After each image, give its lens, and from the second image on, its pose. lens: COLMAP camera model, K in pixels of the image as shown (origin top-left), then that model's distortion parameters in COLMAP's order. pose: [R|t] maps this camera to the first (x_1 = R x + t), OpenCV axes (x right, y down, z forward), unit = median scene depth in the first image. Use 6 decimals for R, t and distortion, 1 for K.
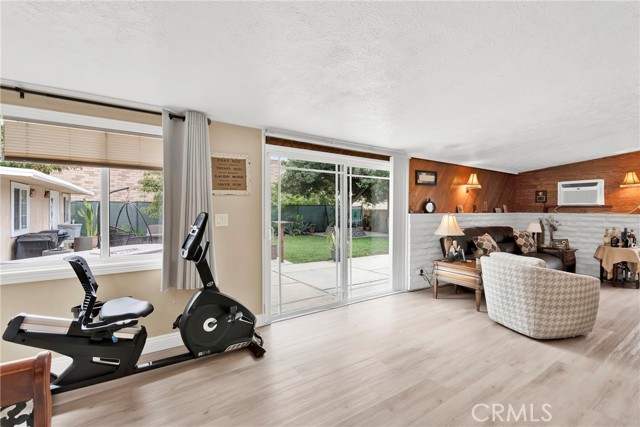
lens RADIAL K [[285.9, 0, 319.3], [0, 285.9, 212.2], [0, 0, 1]] dist [0.004043, -0.003031]
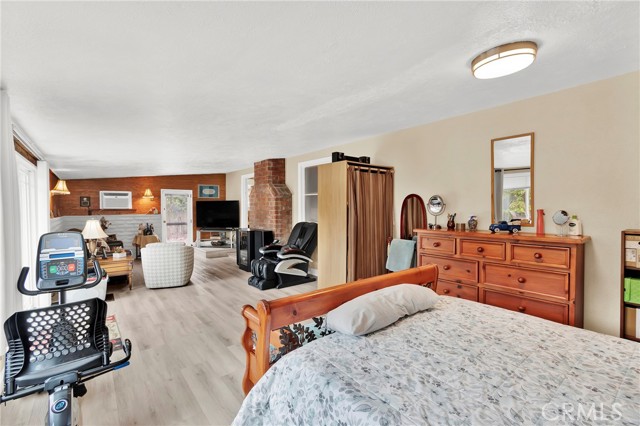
lens RADIAL K [[285.9, 0, 320.4], [0, 285.9, 212.3], [0, 0, 1]] dist [0.004043, -0.003031]
pose [[-0.086954, -0.019230, 0.996027, -0.565199], [0.013785, 0.999695, 0.020504, -0.023725], [-0.996117, 0.015513, -0.086662, 0.142372]]
